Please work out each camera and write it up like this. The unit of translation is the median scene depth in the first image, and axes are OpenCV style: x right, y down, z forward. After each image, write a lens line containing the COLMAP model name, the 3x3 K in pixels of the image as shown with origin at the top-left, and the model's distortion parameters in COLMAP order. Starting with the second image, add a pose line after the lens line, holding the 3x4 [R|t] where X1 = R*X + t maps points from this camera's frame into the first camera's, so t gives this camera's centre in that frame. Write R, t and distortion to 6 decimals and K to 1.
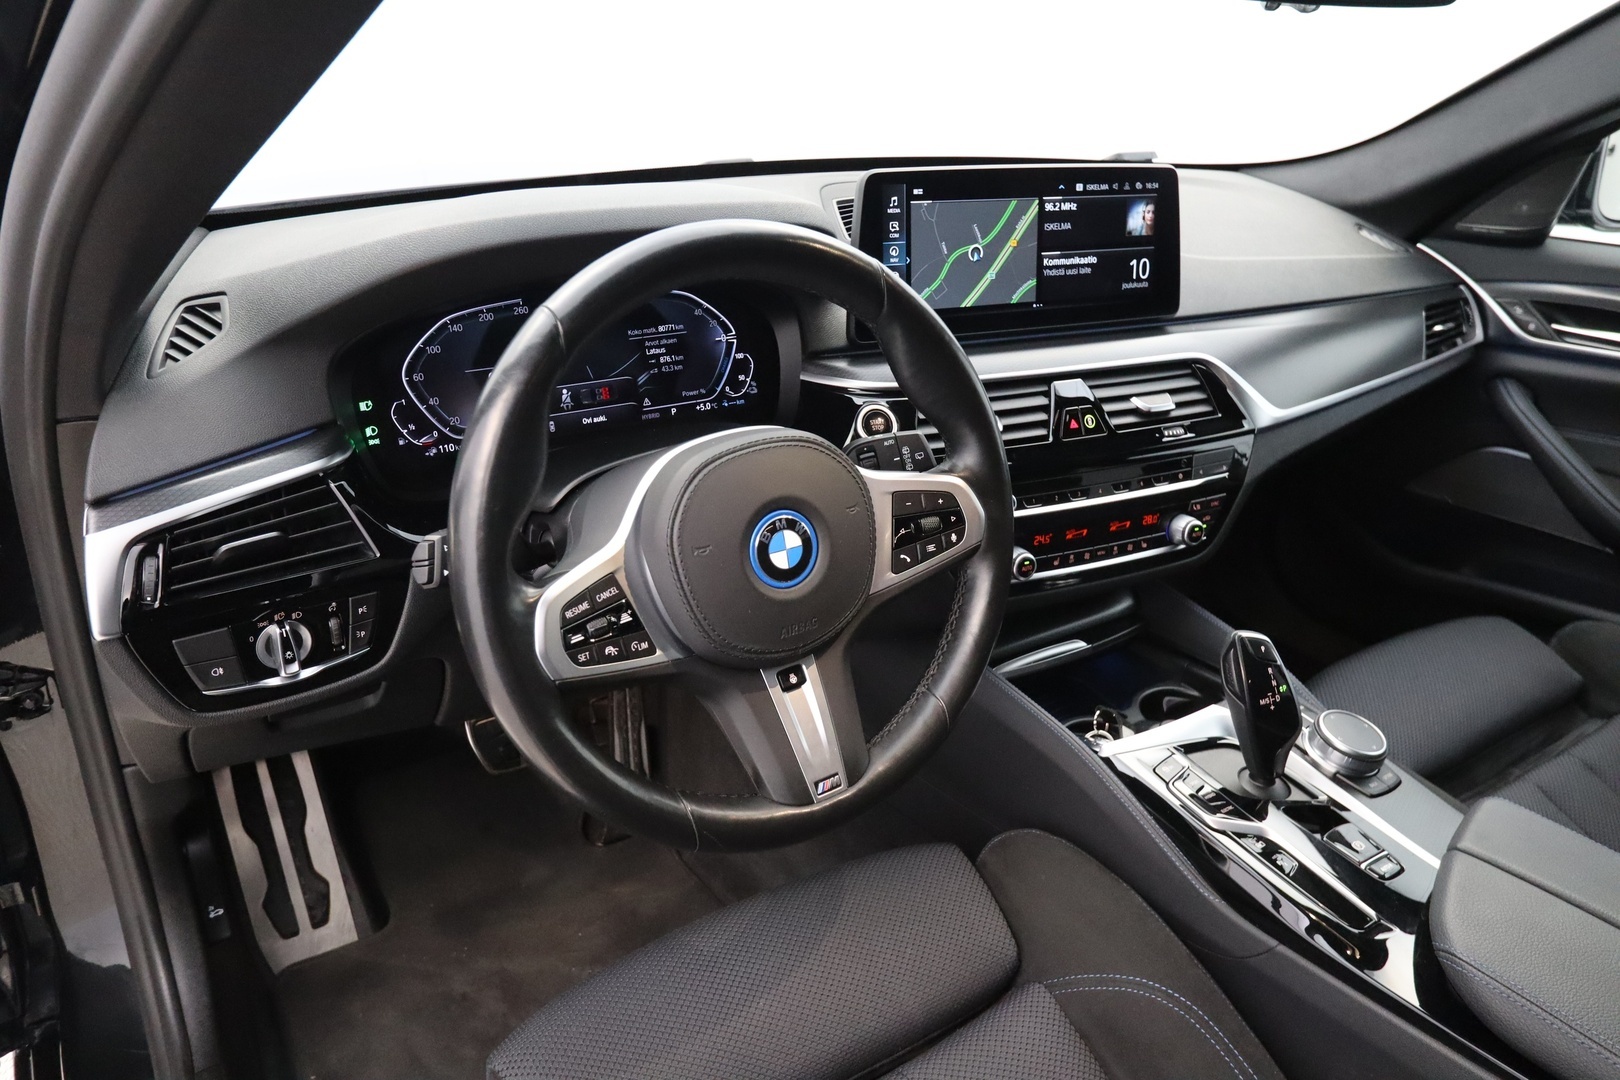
lens RADIAL K [[1497.6, 0, 810.0], [0, 1497.6, 540.0], [0, 0, 1]] dist [-0.005232, -0.002186]
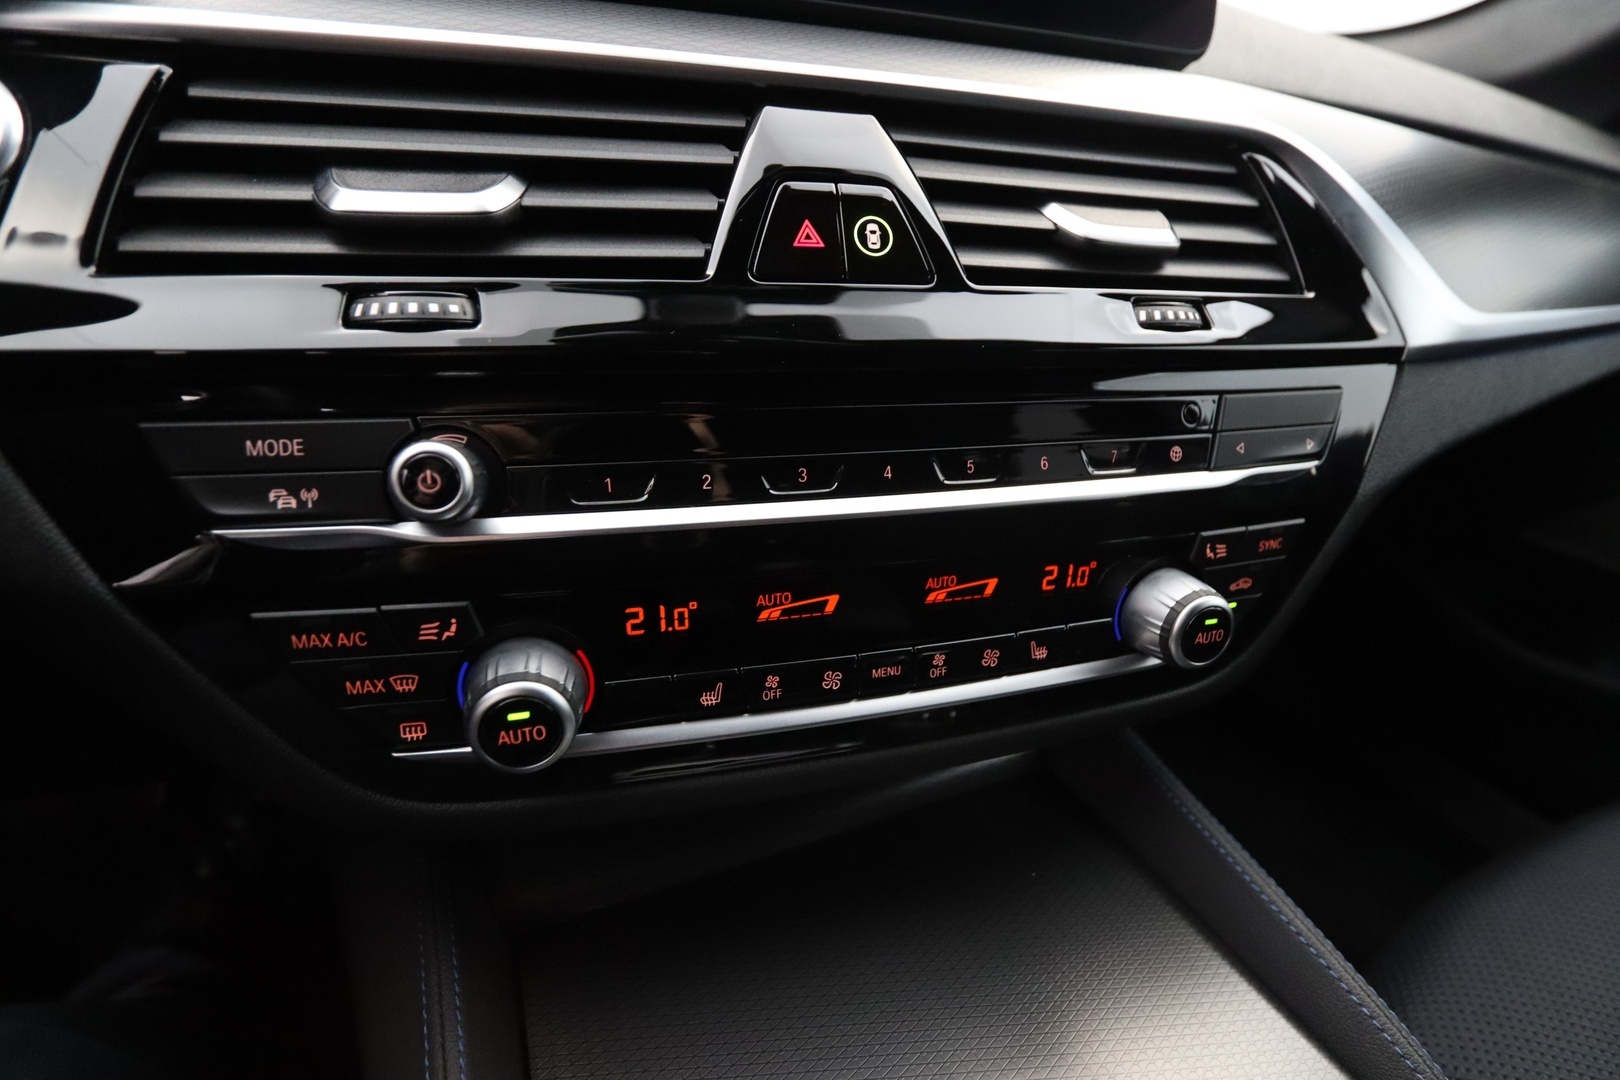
lens RADIAL K [[760.6, 0, 810.0], [0, 760.6, 540.0], [0, 0, 1]] dist [-0.002014, -0.000088]
pose [[0.980455, 0.090576, -0.174653, 0.199200], [-0.085773, 0.995704, 0.034866, -0.022703], [0.177061, -0.019204, 0.984013, 0.819632]]
